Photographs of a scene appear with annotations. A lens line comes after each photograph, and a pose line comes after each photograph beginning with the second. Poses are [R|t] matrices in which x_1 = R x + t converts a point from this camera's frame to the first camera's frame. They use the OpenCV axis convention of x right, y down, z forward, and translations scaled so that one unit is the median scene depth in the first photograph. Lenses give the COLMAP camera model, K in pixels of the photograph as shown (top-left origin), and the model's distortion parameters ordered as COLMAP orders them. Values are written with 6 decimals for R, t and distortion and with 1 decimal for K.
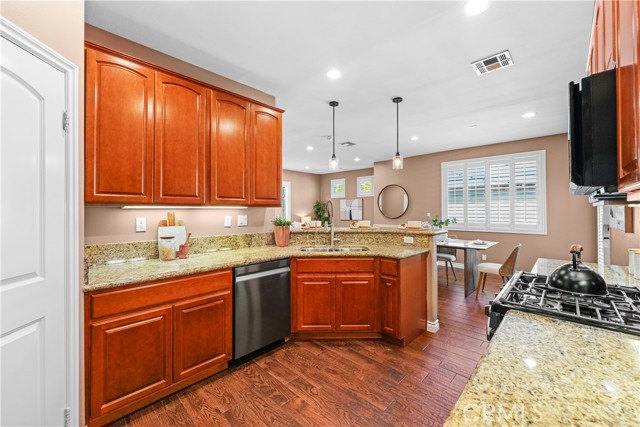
lens RADIAL K [[255.4, 0, 320.6], [0, 255.4, 208.9], [0, 0, 1]] dist [-0.001082, 0.000252]
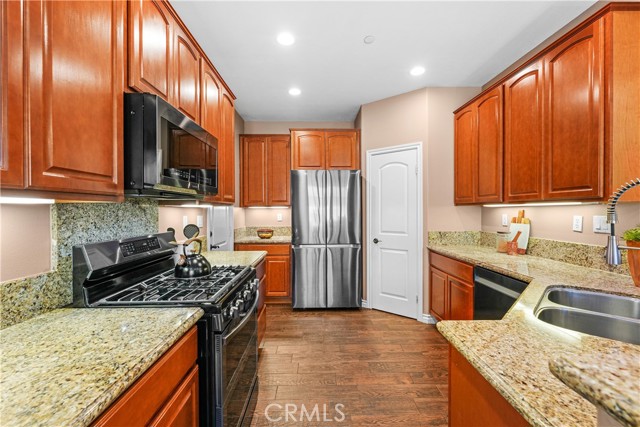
lens RADIAL K [[276.9, 0, 321.8], [0, 276.9, 211.6], [0, 0, 1]] dist [0.002911, 0.000378]
pose [[-0.705602, 0.007659, -0.708567, 0.537303], [0.009990, 0.999950, 0.000860, 0.007160], [0.708538, -0.006472, -0.705643, 0.840731]]
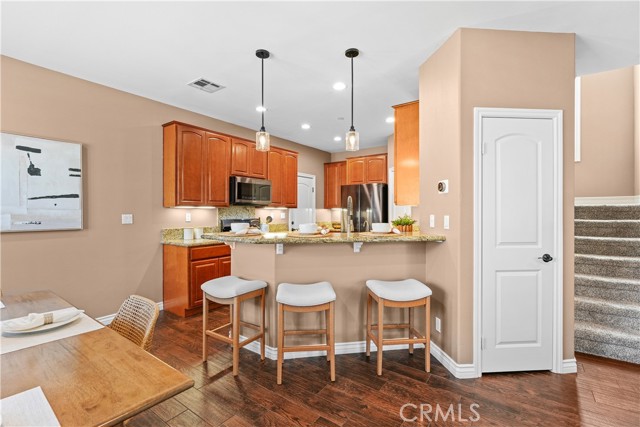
lens RADIAL K [[297.3, 0, 322.3], [0, 297.3, 213.9], [0, 0, 1]] dist [0.003343, -0.000147]
pose [[-0.991311, 0.003133, -0.131500, 0.234133], [0.003217, 0.999995, -0.000429, 0.022511], [0.131498, -0.000848, -0.991316, 1.766479]]
